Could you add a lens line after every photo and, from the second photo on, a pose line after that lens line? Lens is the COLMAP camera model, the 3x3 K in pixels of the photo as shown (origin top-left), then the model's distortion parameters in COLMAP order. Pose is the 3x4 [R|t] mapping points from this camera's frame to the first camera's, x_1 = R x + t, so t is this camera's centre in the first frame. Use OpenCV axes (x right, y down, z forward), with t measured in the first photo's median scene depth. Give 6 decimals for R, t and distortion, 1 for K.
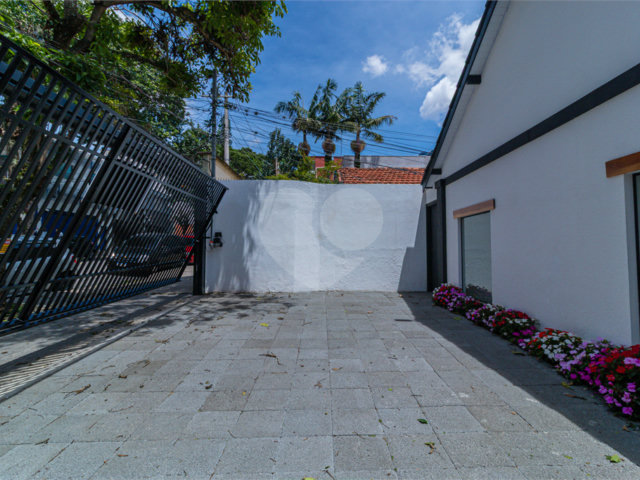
lens RADIAL K [[323.6, 0, 315.7], [0, 323.6, 243.0], [0, 0, 1]] dist [-0.000414, -0.000256]
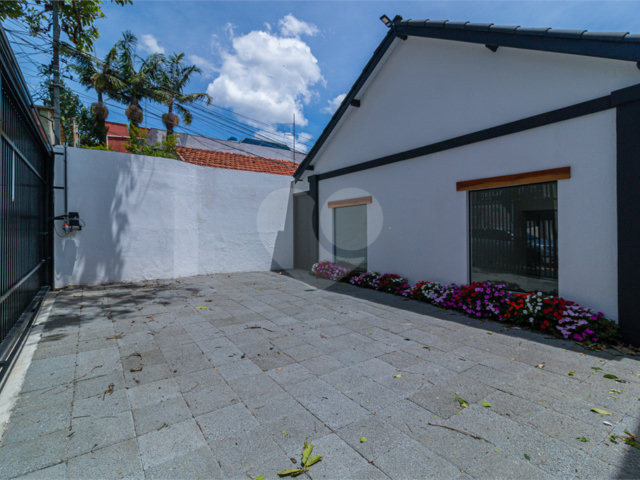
lens RADIAL K [[323.6, 0, 315.7], [0, 323.6, 243.0], [0, 0, 1]] dist [-0.000414, -0.000256]
pose [[0.828690, -0.019095, 0.559382, -0.282592], [-0.008526, 0.998871, 0.046727, 0.001298], [-0.559643, -0.043492, 0.827592, -0.015161]]
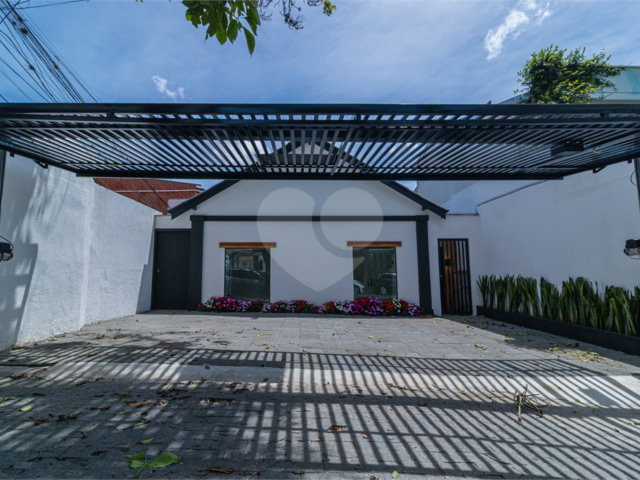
lens RADIAL K [[323.6, 0, 315.7], [0, 323.6, 243.0], [0, 0, 1]] dist [-0.000414, -0.000256]
pose [[-0.021543, 0.097464, 0.995006, -0.849377], [-0.017817, 0.995041, -0.097853, 0.027905], [-0.999609, -0.019836, -0.019700, 0.550996]]
